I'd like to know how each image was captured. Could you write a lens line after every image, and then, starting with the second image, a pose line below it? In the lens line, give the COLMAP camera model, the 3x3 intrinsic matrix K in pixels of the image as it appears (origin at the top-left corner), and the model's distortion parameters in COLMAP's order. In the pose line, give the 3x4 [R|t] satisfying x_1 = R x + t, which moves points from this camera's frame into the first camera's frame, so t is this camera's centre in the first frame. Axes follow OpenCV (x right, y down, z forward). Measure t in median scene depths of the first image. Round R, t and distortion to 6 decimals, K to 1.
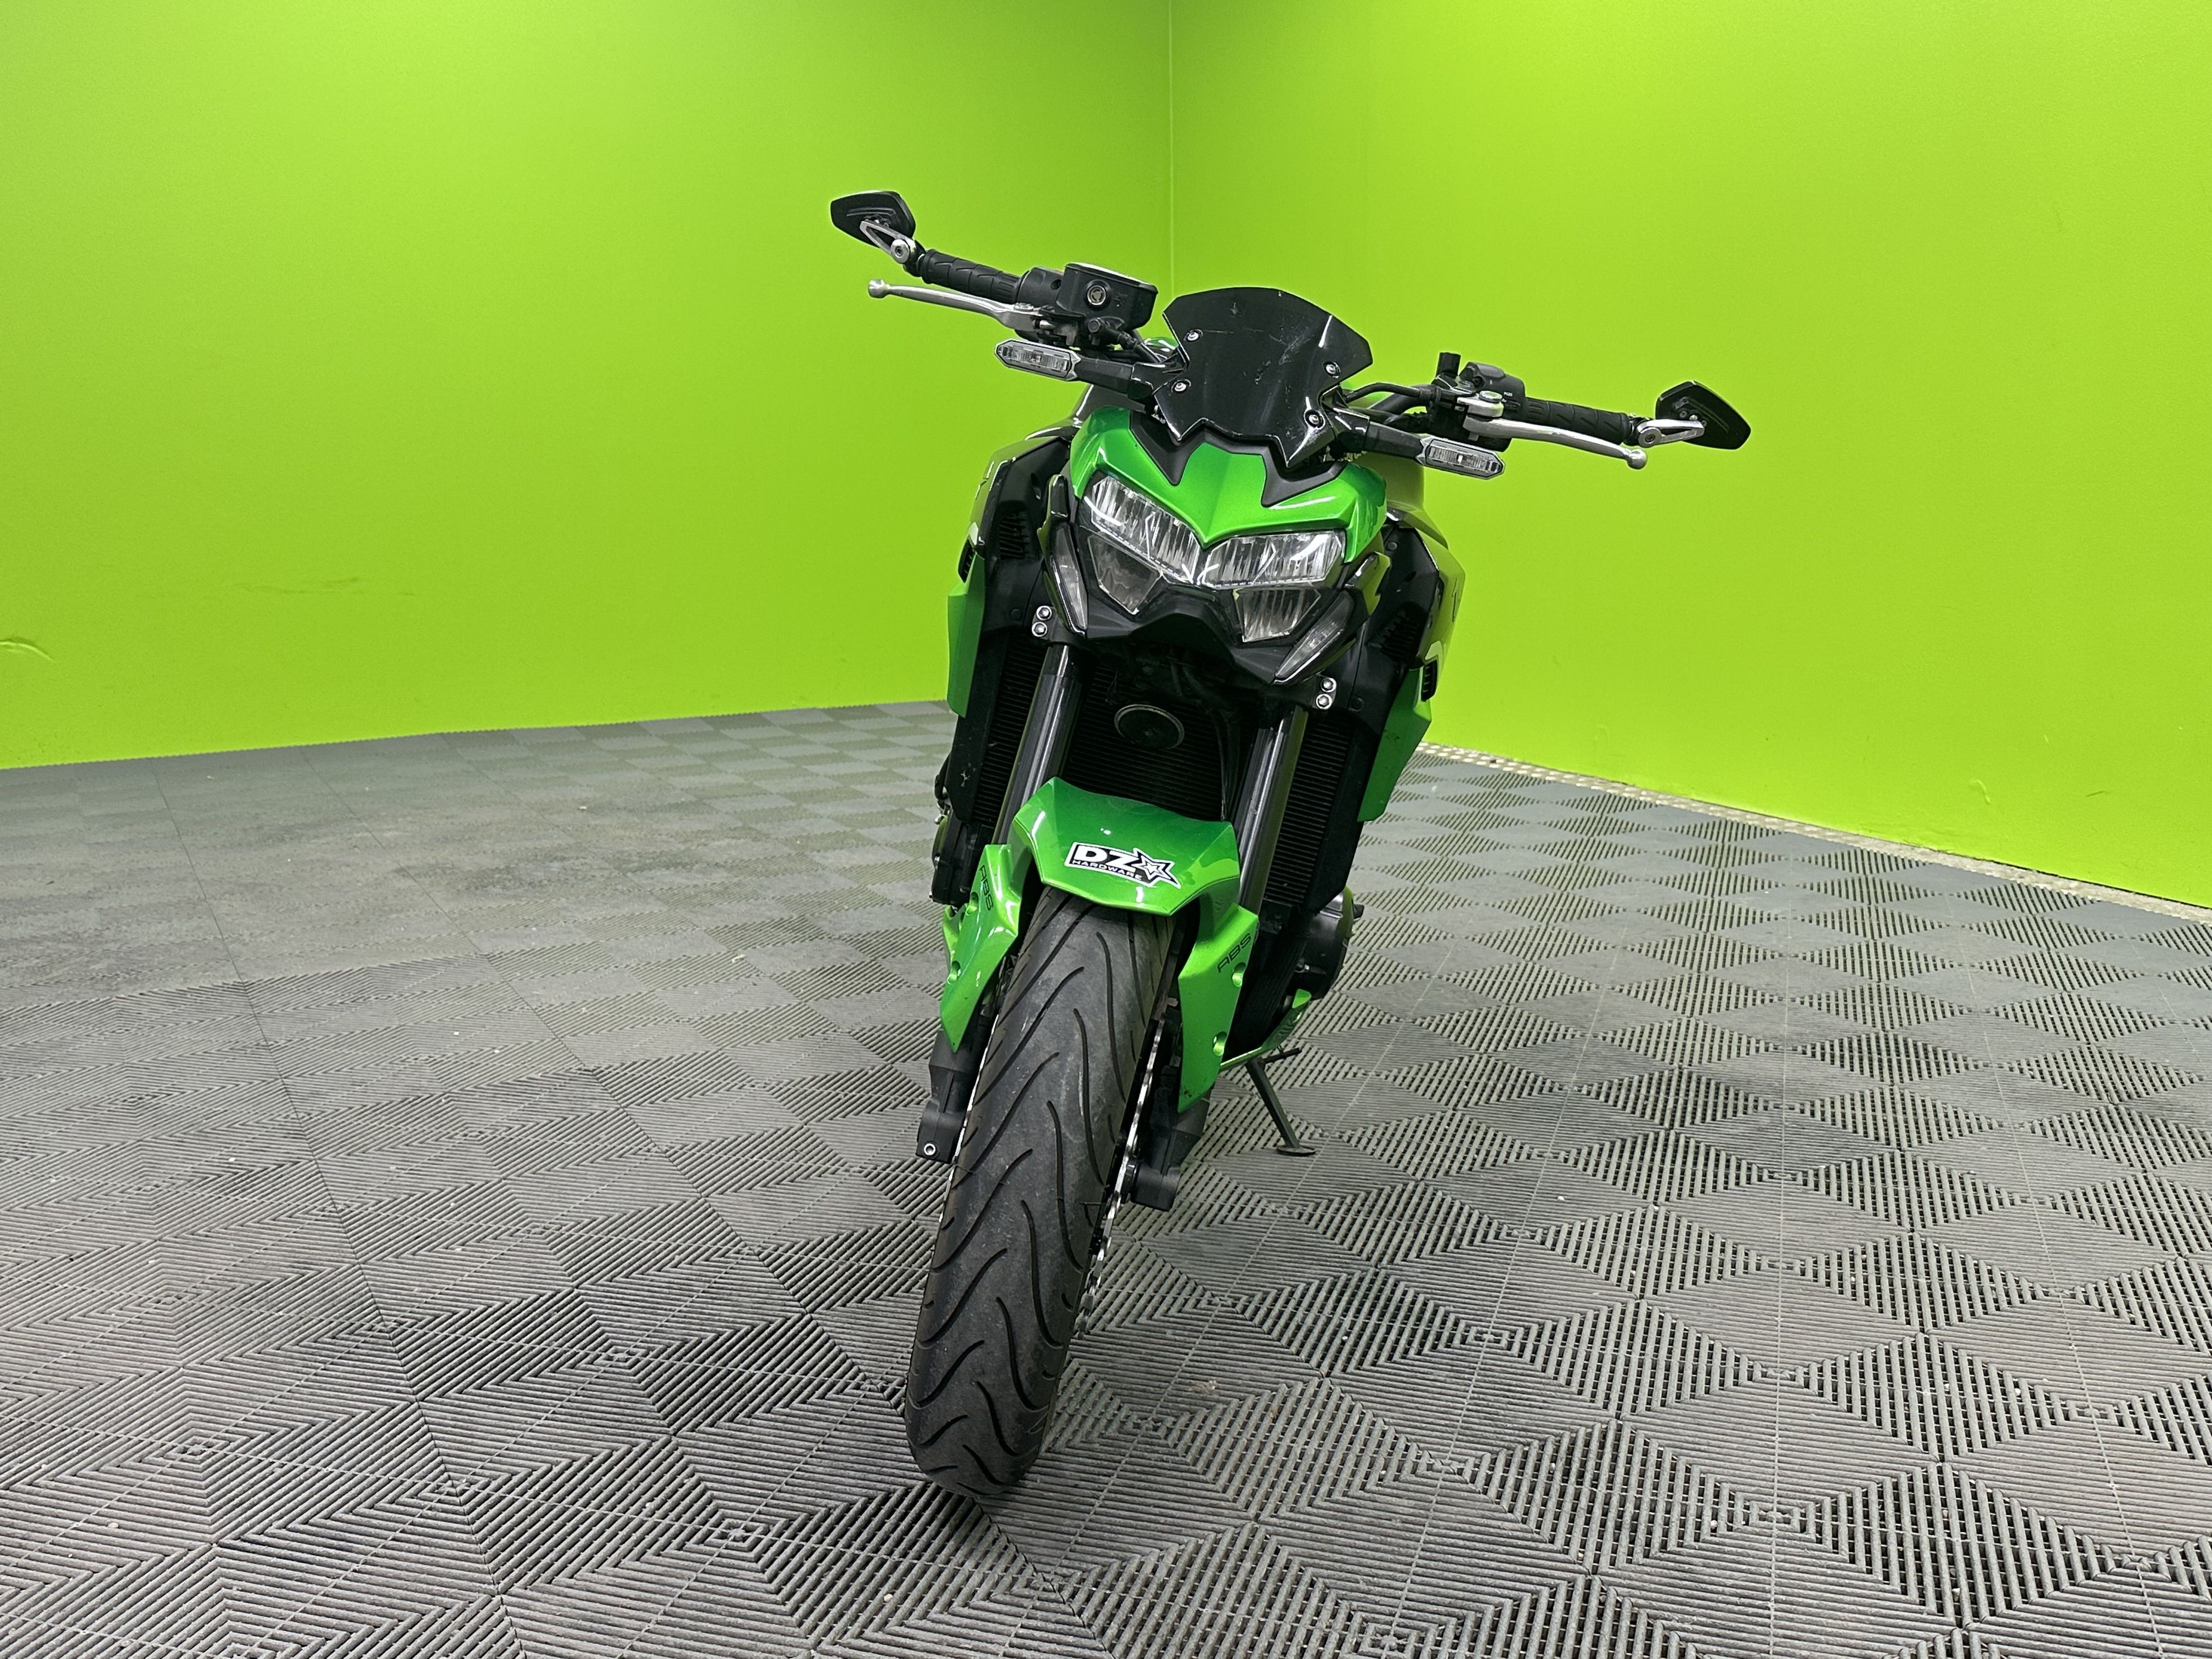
lens RADIAL K [[2132.7, 0, 1106.0], [0, 2132.7, 829.5], [0, 0, 1]] dist [0.134443, -0.297804]
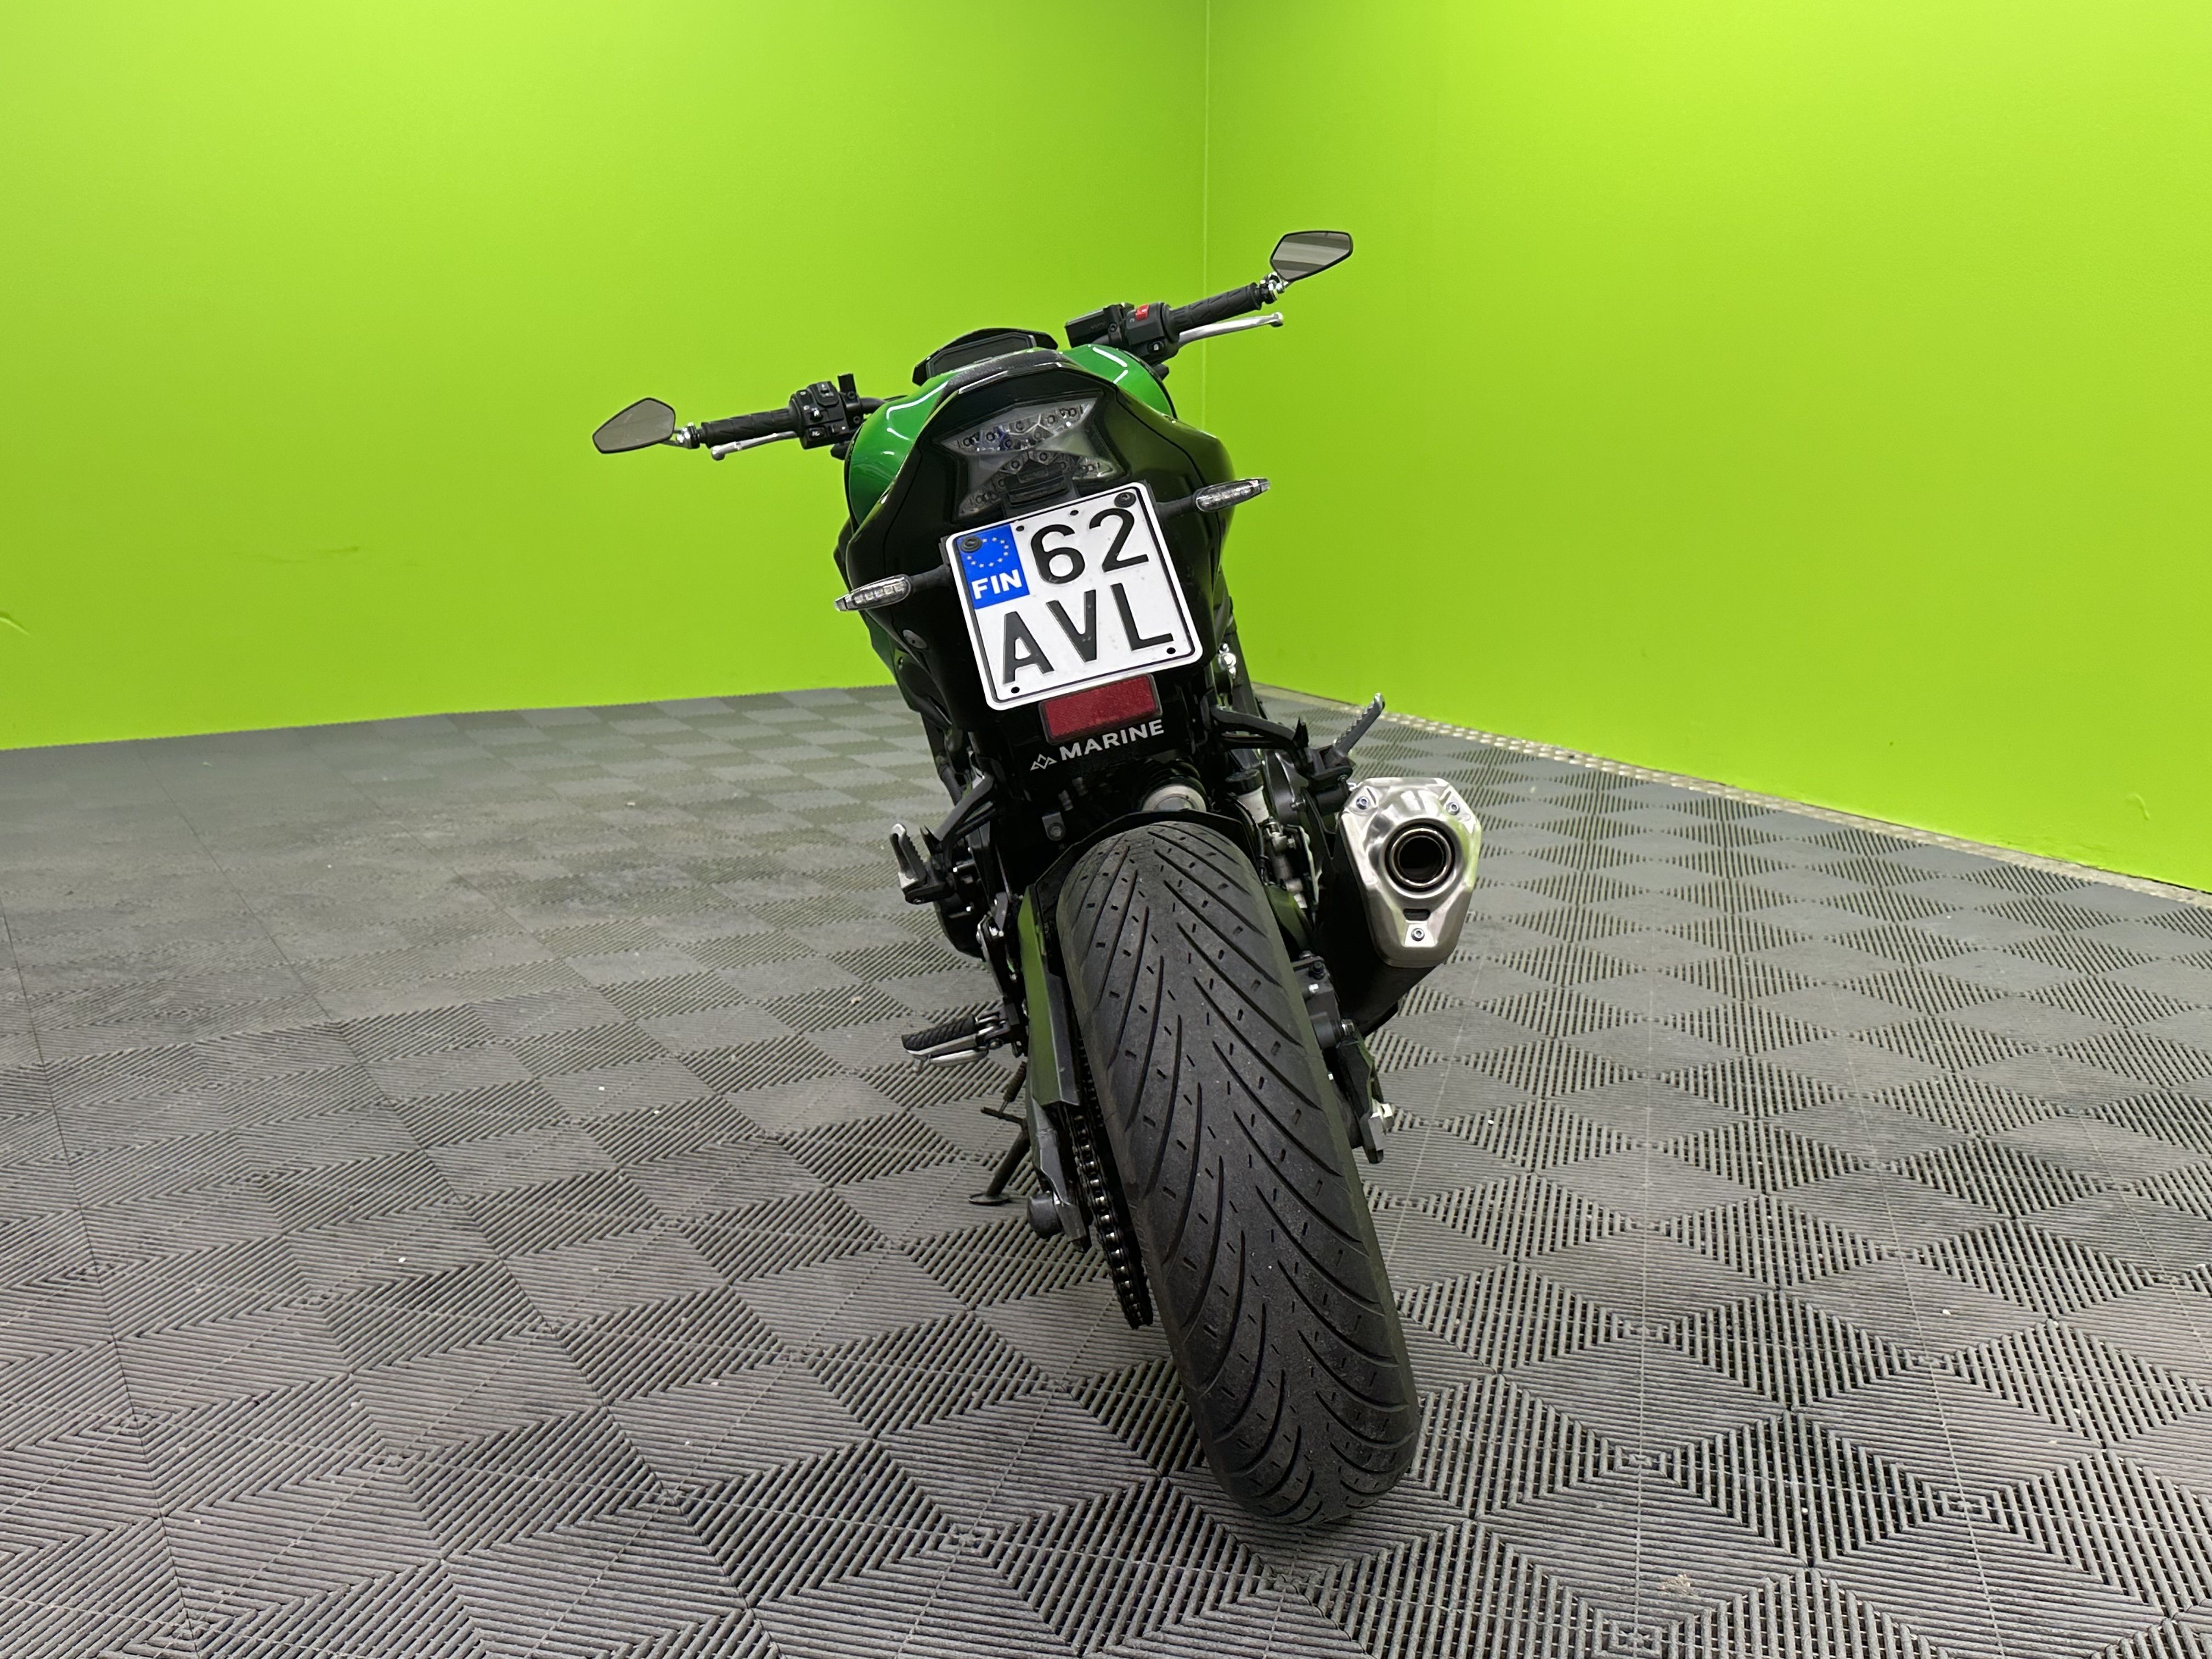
lens RADIAL K [[2095.7, 0, 1112.3], [0, 2095.7, 741.1], [0, 0, 1]] dist [0.126111, -0.263446]
pose [[0.997875, 0.005044, 0.064955, -0.108460], [-0.004104, 0.999885, -0.014590, -0.029275], [-0.065022, 0.014292, 0.997782, 0.073199]]
